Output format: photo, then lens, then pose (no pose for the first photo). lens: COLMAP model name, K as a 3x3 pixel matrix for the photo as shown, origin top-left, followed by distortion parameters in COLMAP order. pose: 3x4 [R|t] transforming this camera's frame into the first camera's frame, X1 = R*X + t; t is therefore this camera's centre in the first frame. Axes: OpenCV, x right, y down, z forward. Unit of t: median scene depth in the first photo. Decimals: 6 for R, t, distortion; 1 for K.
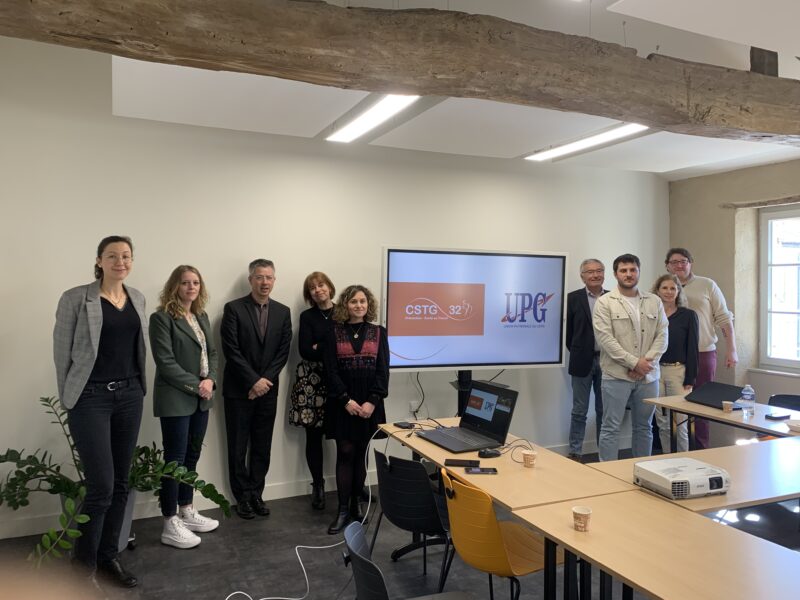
lens RADIAL K [[613.6, 0, 399.8], [0, 613.6, 285.8], [0, 0, 1]] dist [0.013278, -0.006202]
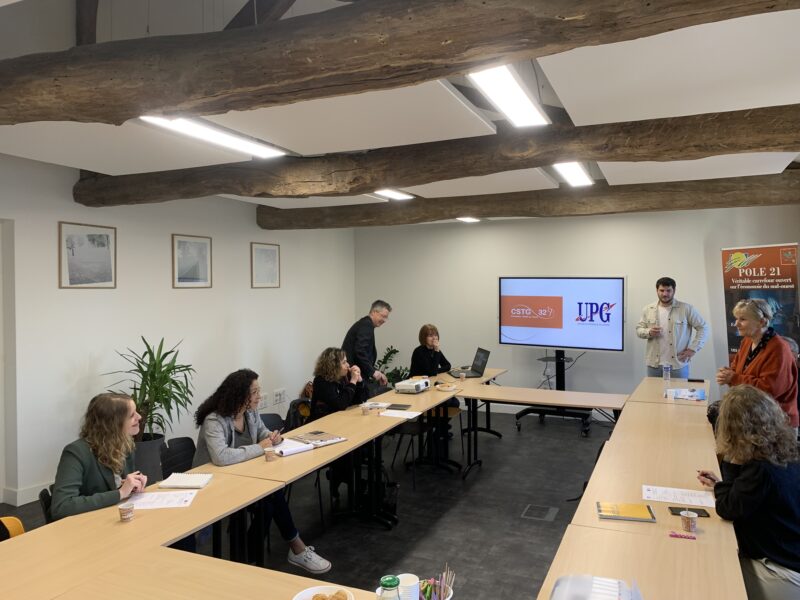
lens RADIAL K [[613.6, 0, 399.8], [0, 613.6, 285.8], [0, 0, 1]] dist [0.013278, -0.006202]
pose [[0.666363, -0.002345, -0.745624, 1.027708], [0.010894, 0.999919, 0.006591, -0.045695], [0.745548, -0.012515, 0.666335, -0.382109]]
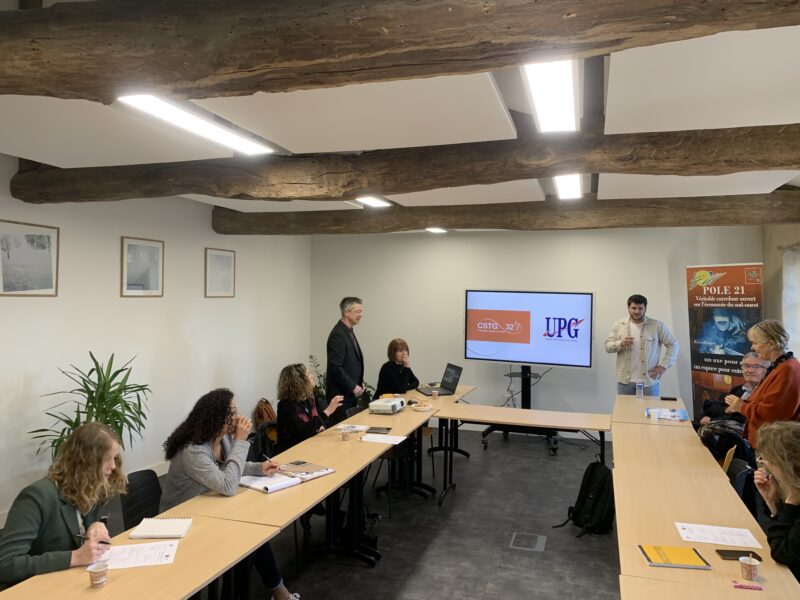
lens RADIAL K [[613.6, 0, 399.8], [0, 613.6, 285.8], [0, 0, 1]] dist [0.013278, -0.006202]
pose [[0.745626, 0.000953, -0.666364, 0.915608], [-0.007699, 0.999945, -0.007185, -0.053497], [0.666321, 0.010488, 0.745592, -0.392324]]
